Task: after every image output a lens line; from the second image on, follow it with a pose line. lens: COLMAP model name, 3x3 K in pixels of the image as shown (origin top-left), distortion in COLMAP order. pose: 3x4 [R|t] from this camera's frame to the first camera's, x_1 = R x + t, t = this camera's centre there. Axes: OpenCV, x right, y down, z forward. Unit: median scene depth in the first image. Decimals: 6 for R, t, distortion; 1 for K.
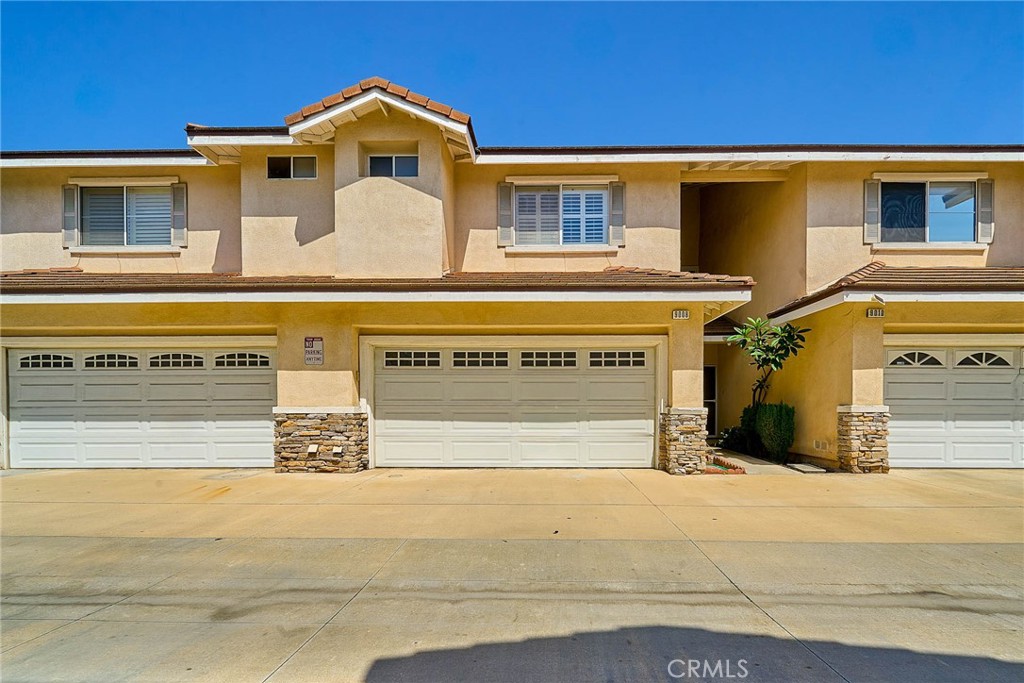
lens RADIAL K [[440.6, 0, 528.5], [0, 440.6, 412.4], [0, 0, 1]] dist [-0.000811, -0.000408]
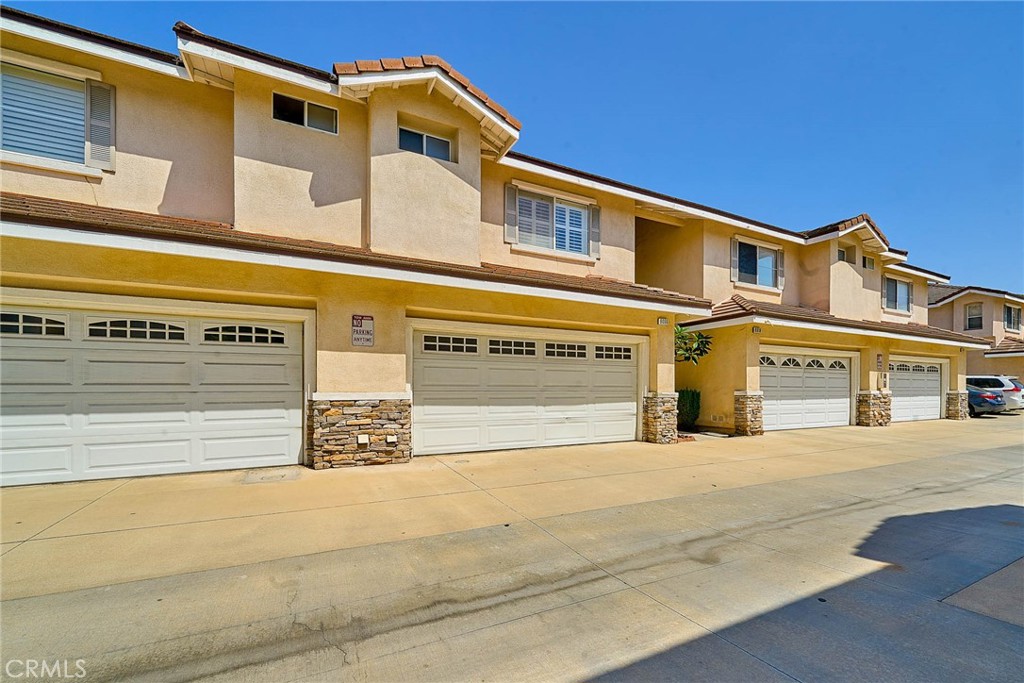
lens RADIAL K [[440.3, 0, 516.8], [0, 440.3, 392.2], [0, 0, 1]] dist [-0.000577, -0.000436]
pose [[0.877519, -0.002291, 0.479536, -0.615338], [0.006942, 0.999944, -0.007927, -0.003897], [-0.479491, 0.010285, 0.877486, 0.057038]]
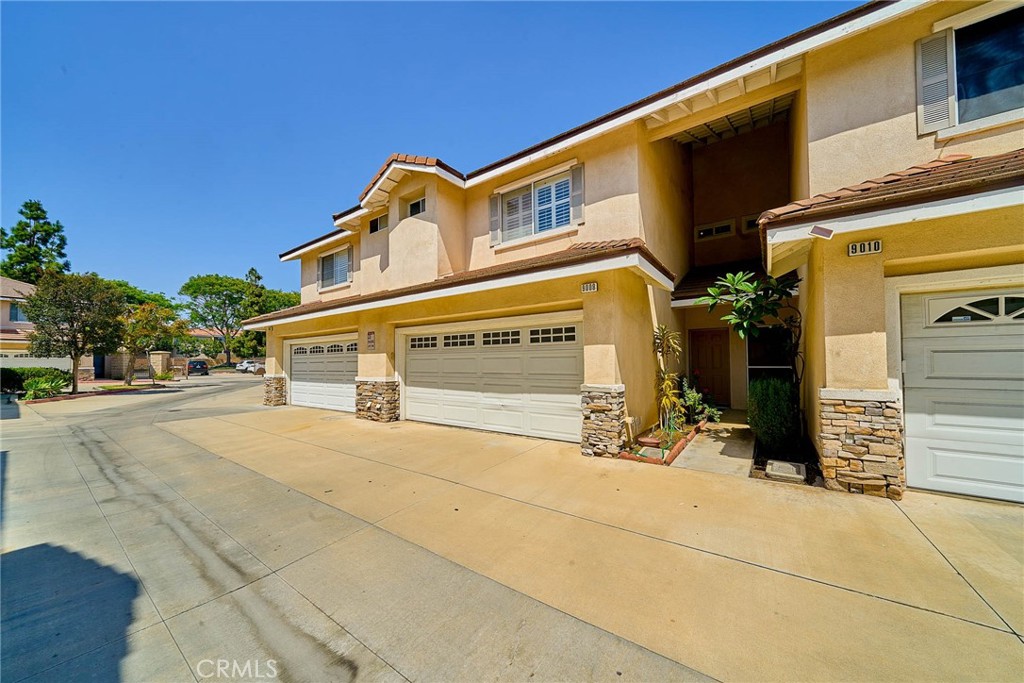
lens RADIAL K [[356.9, 0, 511.6], [0, 356.9, 355.0], [0, 0, 1]] dist [-0.002717, -0.000207]
pose [[0.819545, -0.019883, -0.572670, 0.602391], [0.000271, 0.999411, -0.034312, -0.044593], [0.573014, 0.027965, 0.819068, 0.249533]]
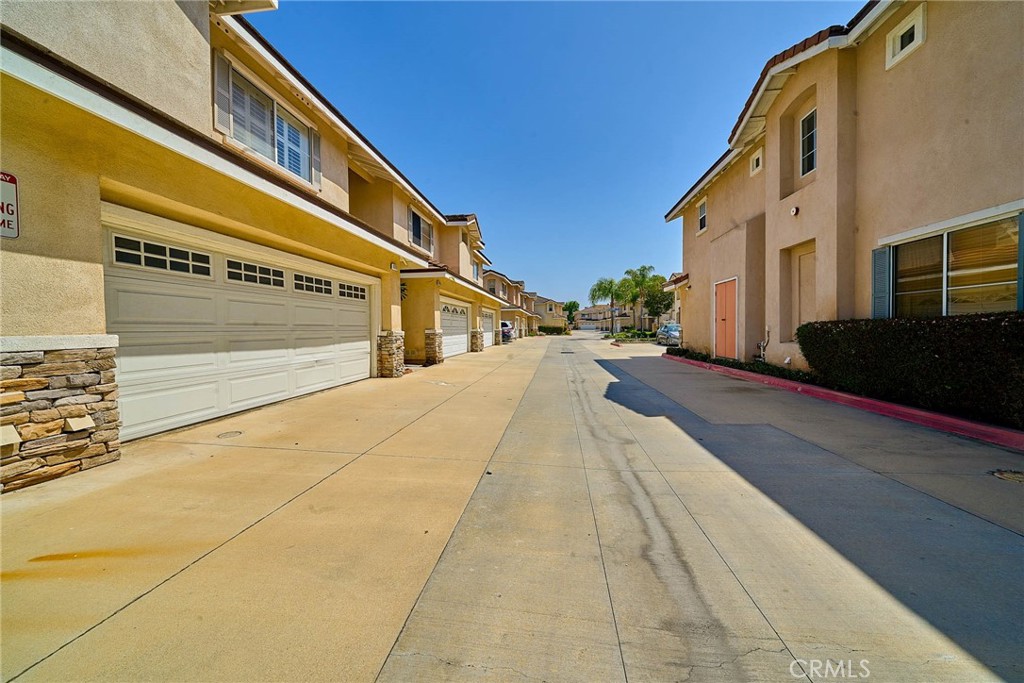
lens RADIAL K [[362.0, 0, 529.6], [0, 362.0, 337.9], [0, 0, 1]] dist [-0.000955, -0.000158]
pose [[0.055764, -0.025776, 0.998111, -0.761394], [0.028801, 0.999292, 0.024197, -0.004527], [-0.998028, 0.027397, 0.056467, 0.458777]]
